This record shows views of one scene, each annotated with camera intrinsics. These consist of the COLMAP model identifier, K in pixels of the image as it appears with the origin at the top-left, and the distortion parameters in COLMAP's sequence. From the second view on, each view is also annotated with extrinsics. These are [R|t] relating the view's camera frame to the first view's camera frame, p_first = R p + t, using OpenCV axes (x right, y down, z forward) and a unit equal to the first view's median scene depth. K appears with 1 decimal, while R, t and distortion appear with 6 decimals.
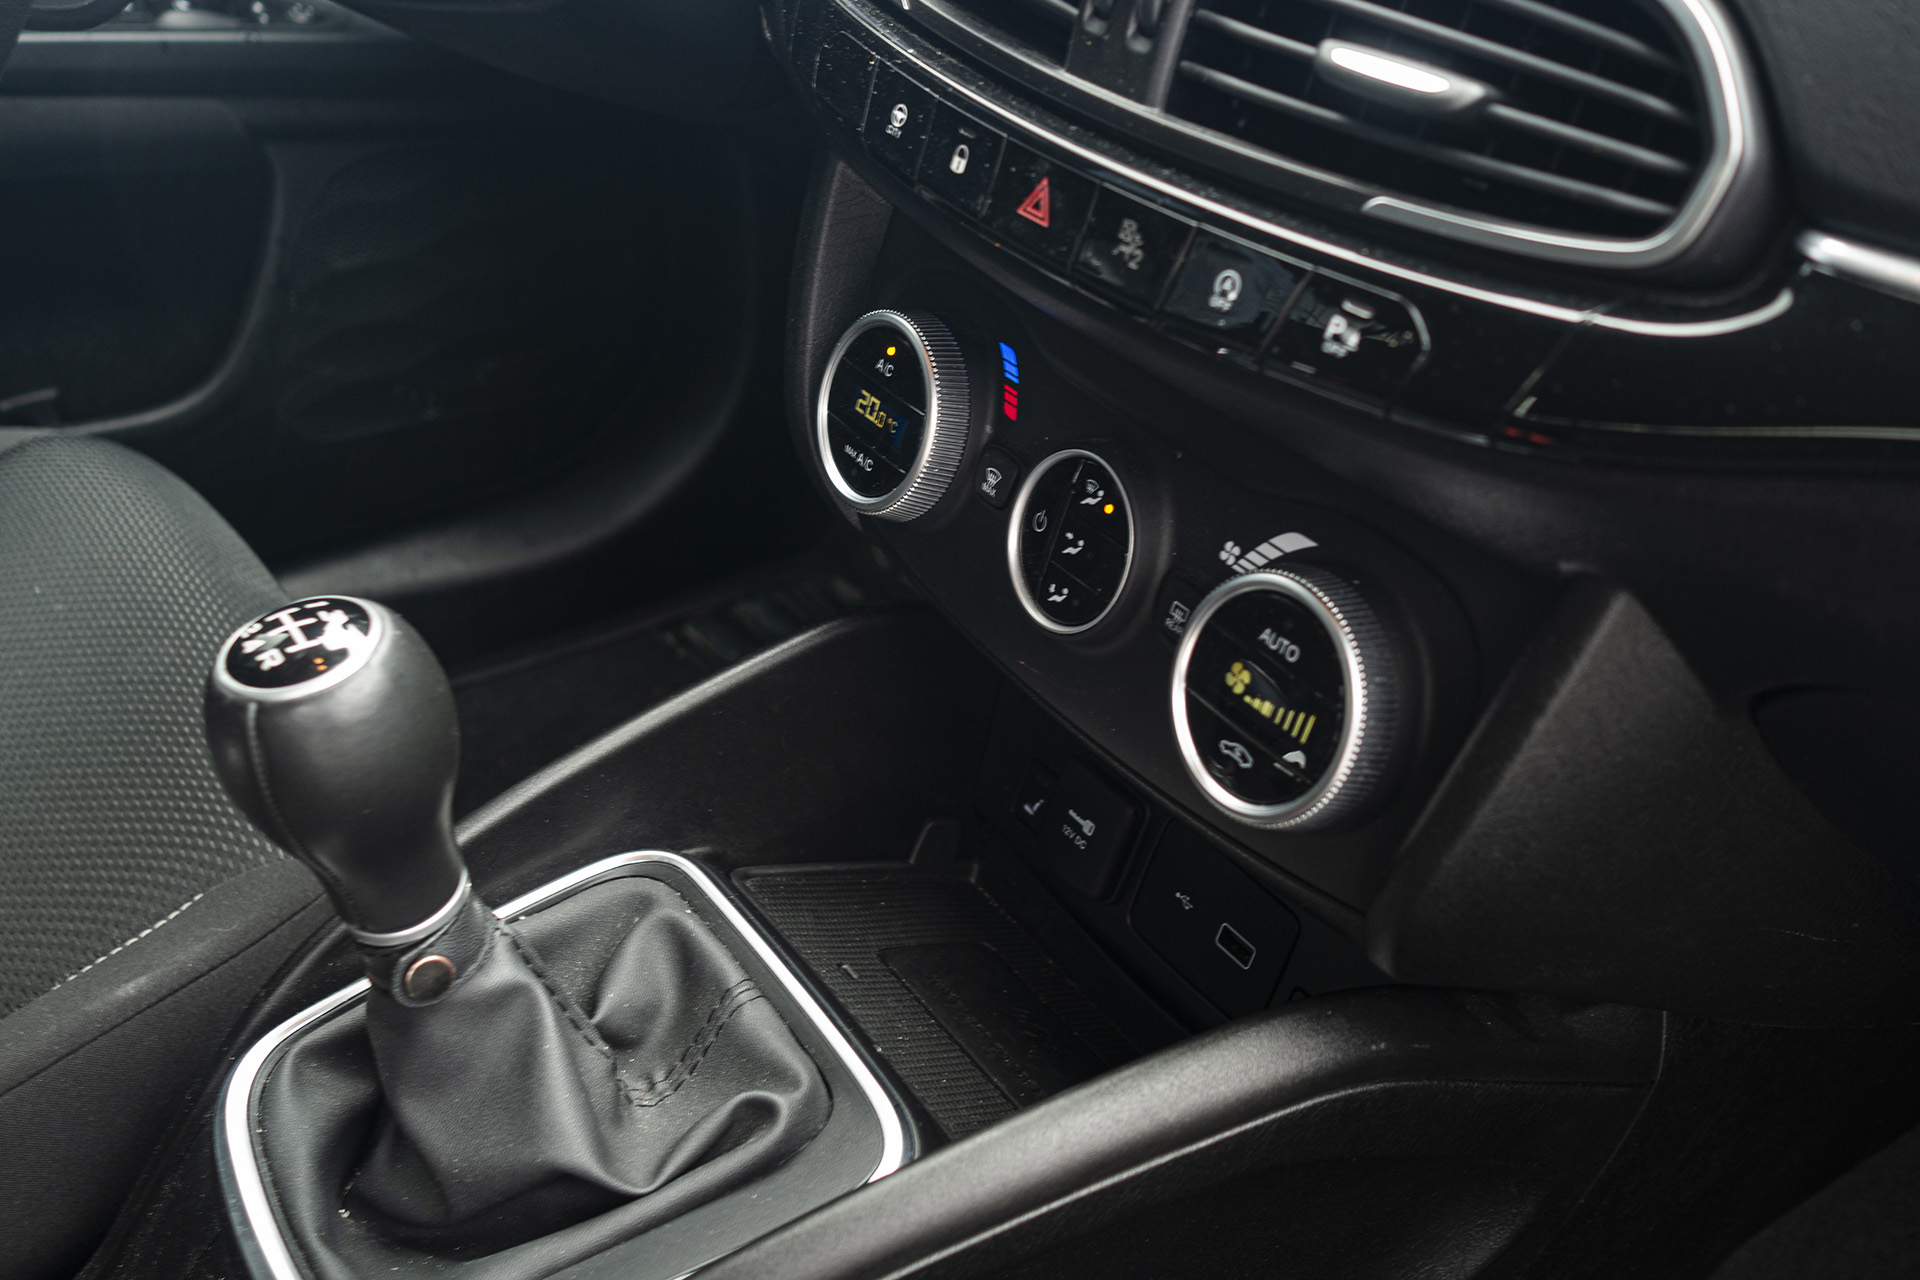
lens RADIAL K [[2150.6, 0, 960.0], [0, 2150.6, 640.0], [0, 0, 1]] dist [-0.011524, 0.024443]
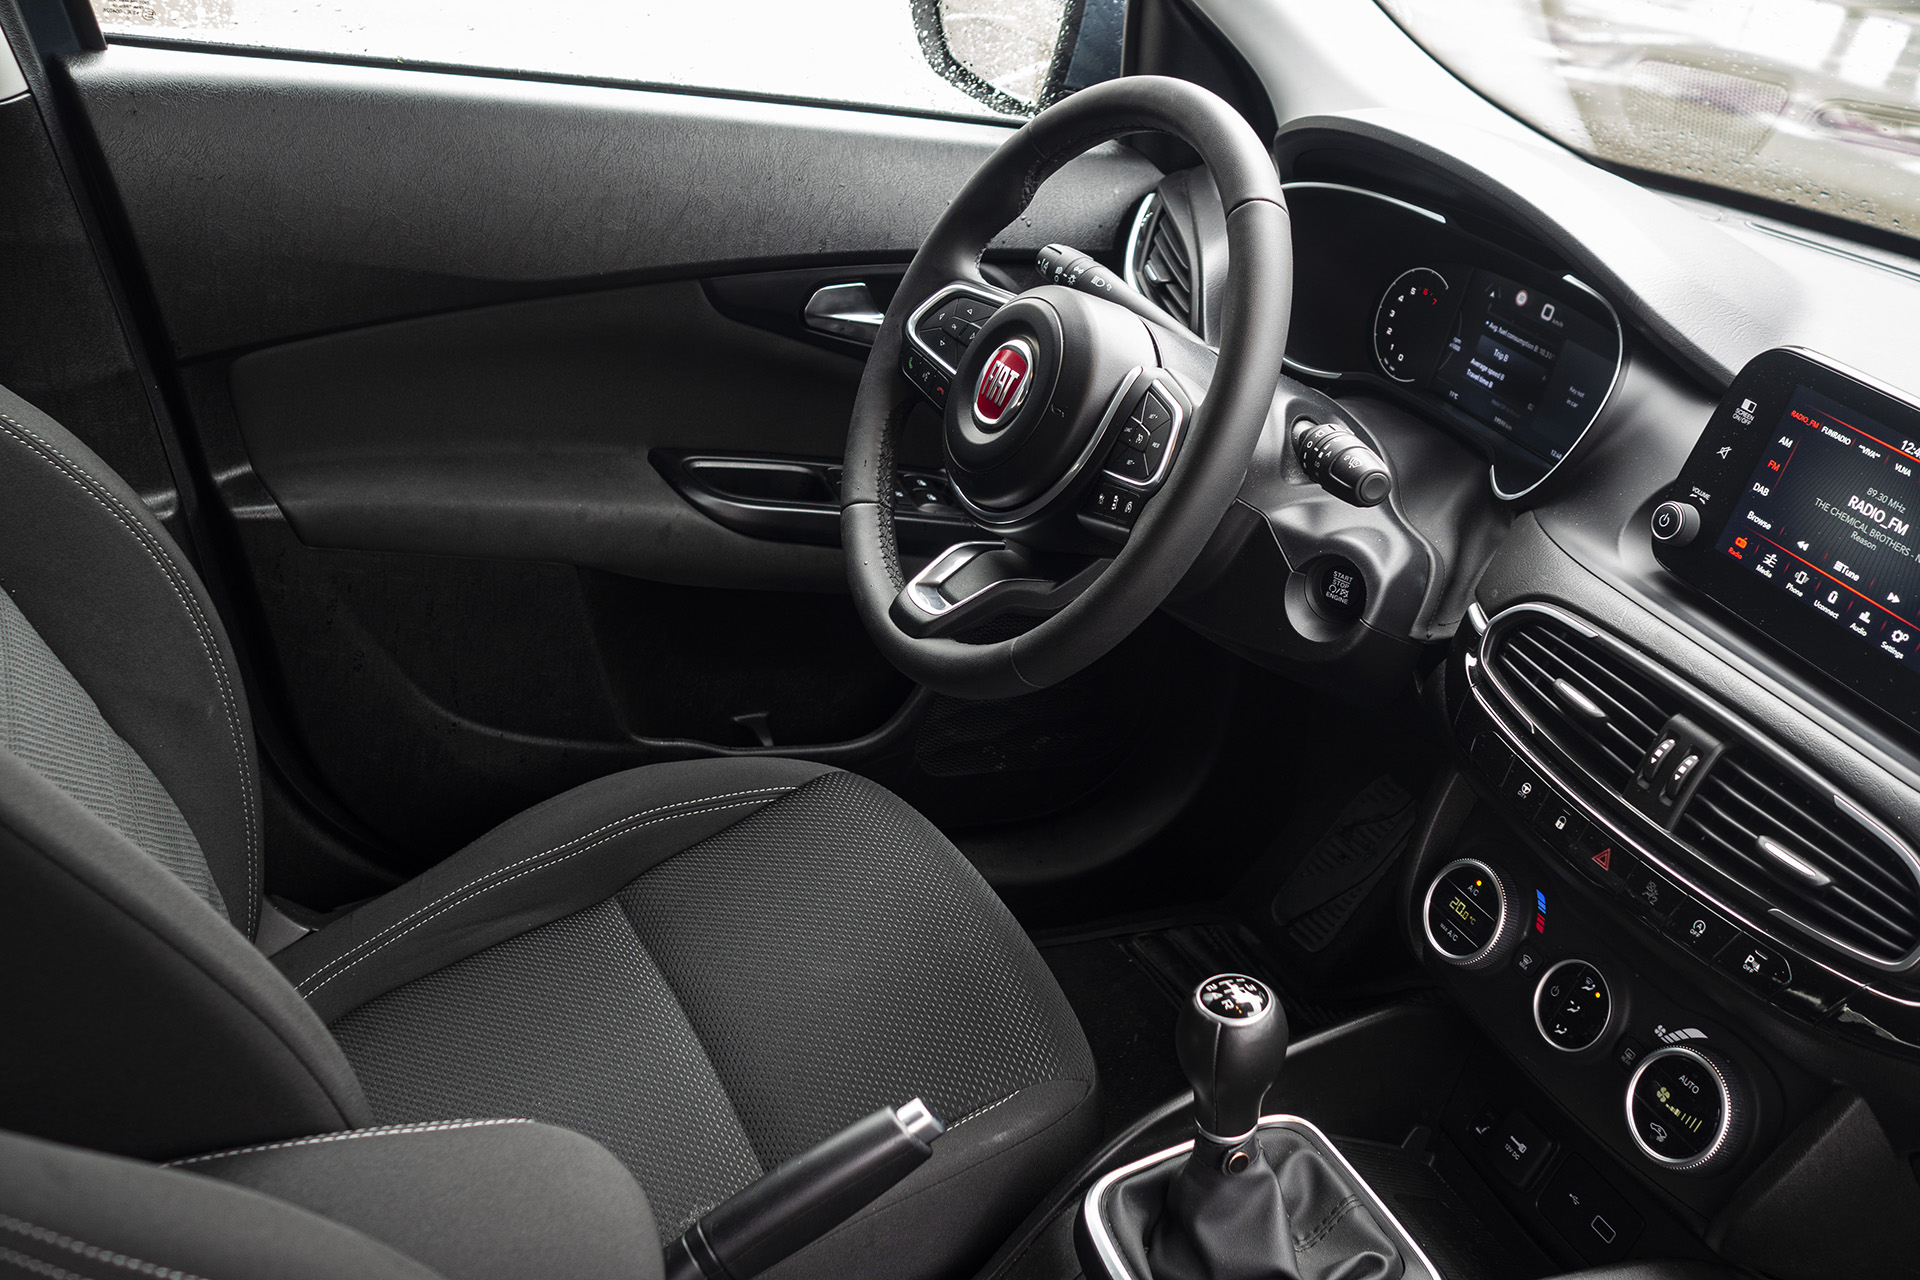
lens RADIAL K [[2150.6, 0, 960.0], [0, 2150.6, 640.0], [0, 0, 1]] dist [-0.011524, 0.024443]
pose [[0.981698, 0.171997, -0.081767, -0.422540], [-0.180561, 0.977113, -0.112461, -0.052916], [0.060553, 0.125166, 0.990286, -1.108797]]
